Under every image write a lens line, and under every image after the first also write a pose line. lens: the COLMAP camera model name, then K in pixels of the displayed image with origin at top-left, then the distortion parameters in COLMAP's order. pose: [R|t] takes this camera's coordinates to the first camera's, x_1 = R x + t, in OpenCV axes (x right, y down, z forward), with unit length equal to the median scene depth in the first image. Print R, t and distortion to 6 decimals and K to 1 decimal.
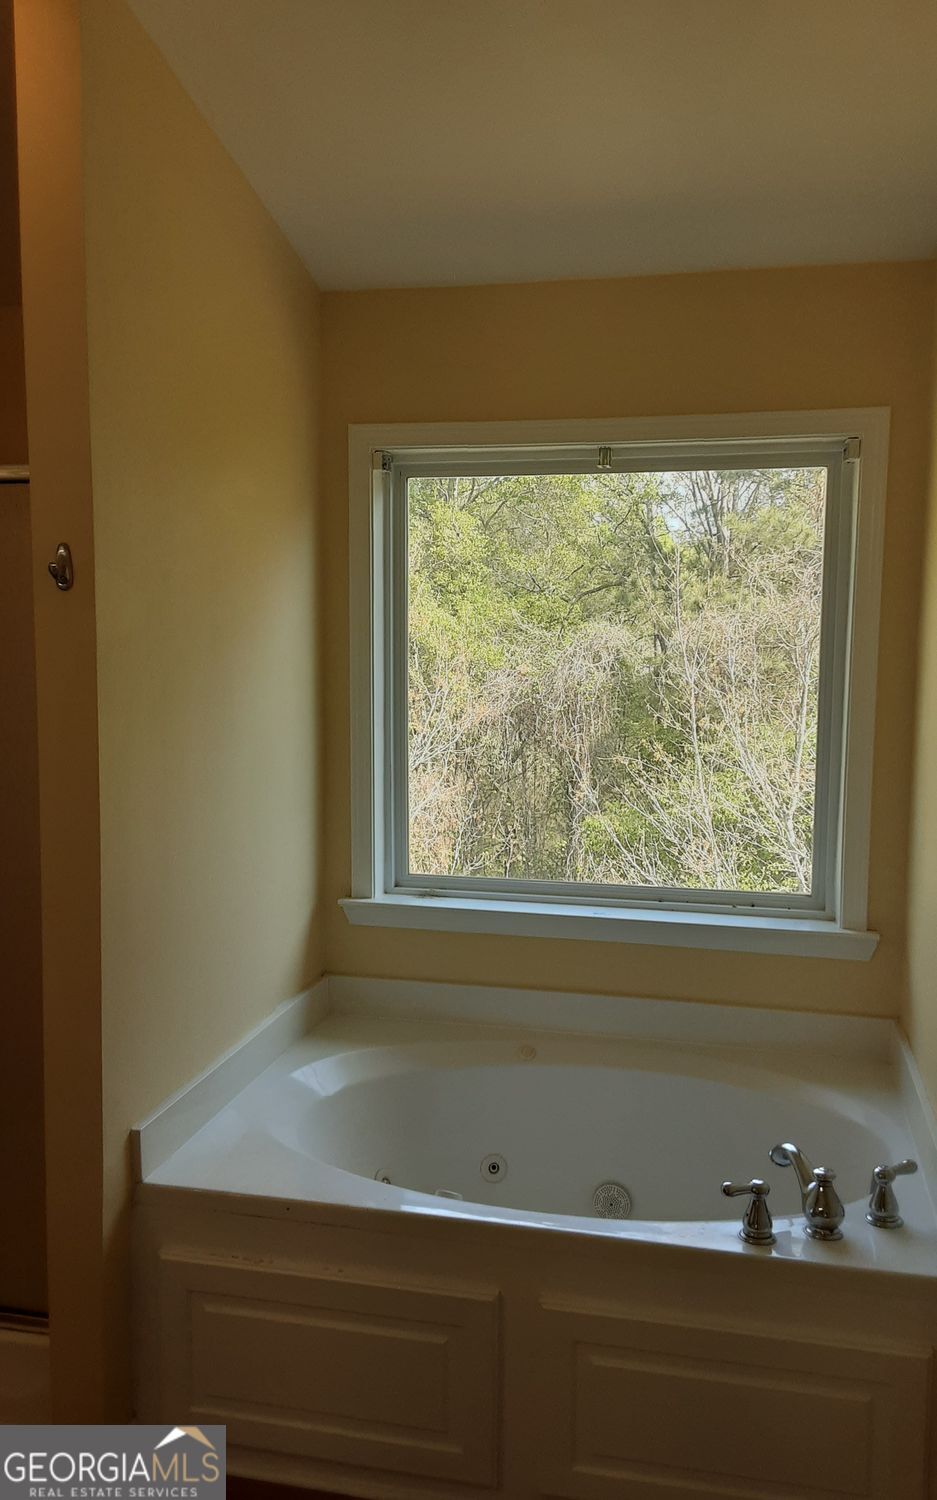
lens RADIAL K [[1203.0, 0, 471.0], [0, 1203.0, 769.0], [0, 0, 1]] dist [0.140152, -0.213019]
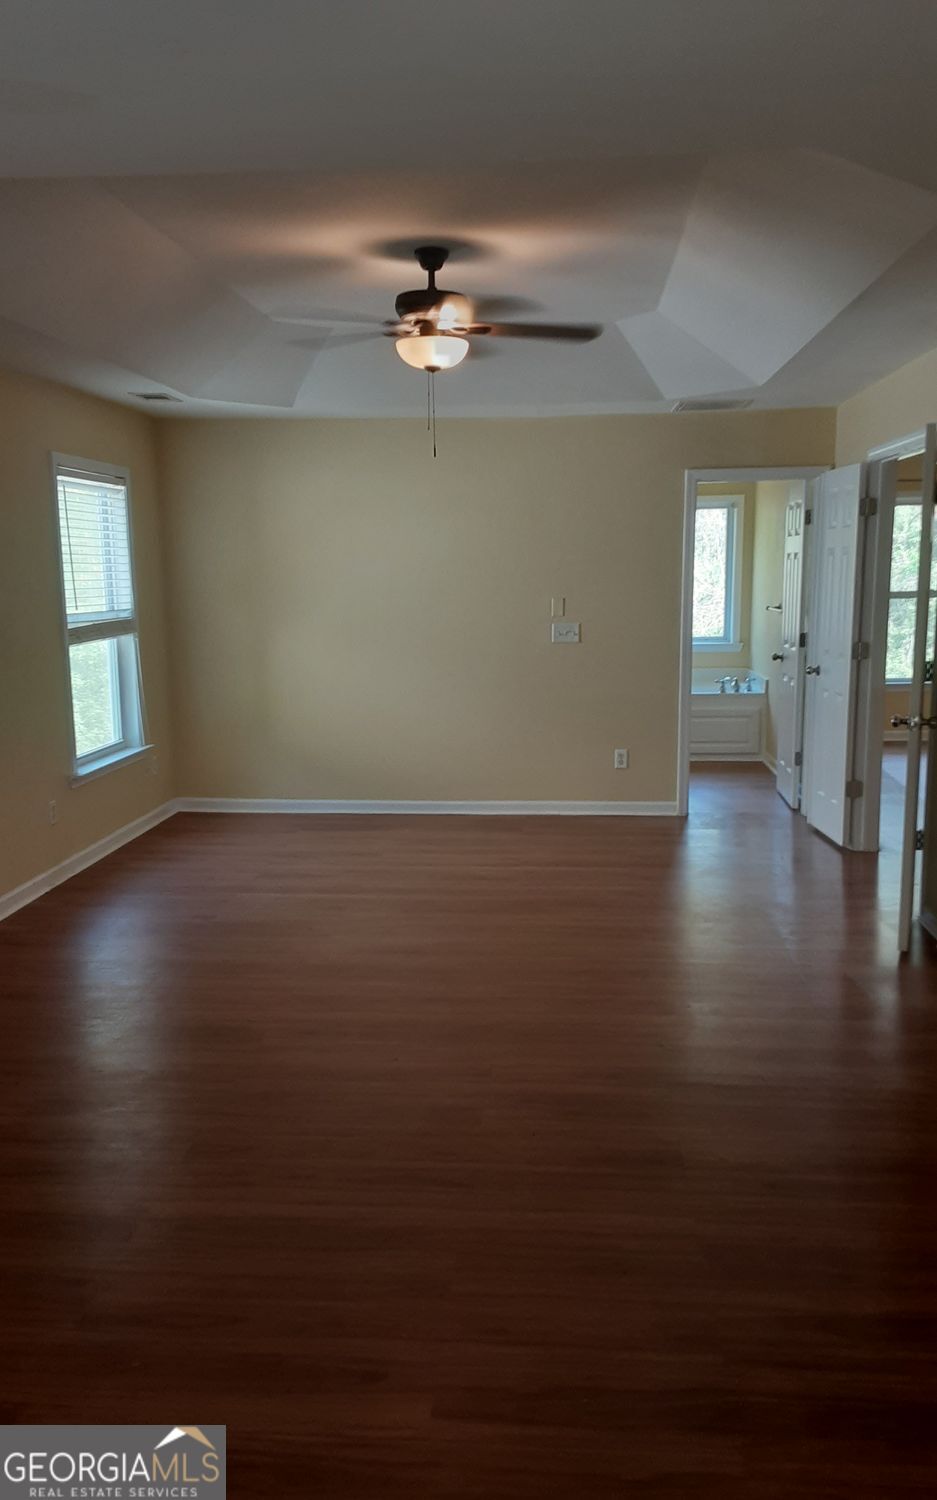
lens RADIAL K [[1203.0, 0, 471.0], [0, 1203.0, 769.0], [0, 0, 1]] dist [0.140152, -0.213019]
pose [[0.989280, -0.044273, 0.139159, -0.173687], [0.036735, 0.997739, 0.056279, 0.049969], [-0.141336, -0.050564, 0.988669, -0.434471]]
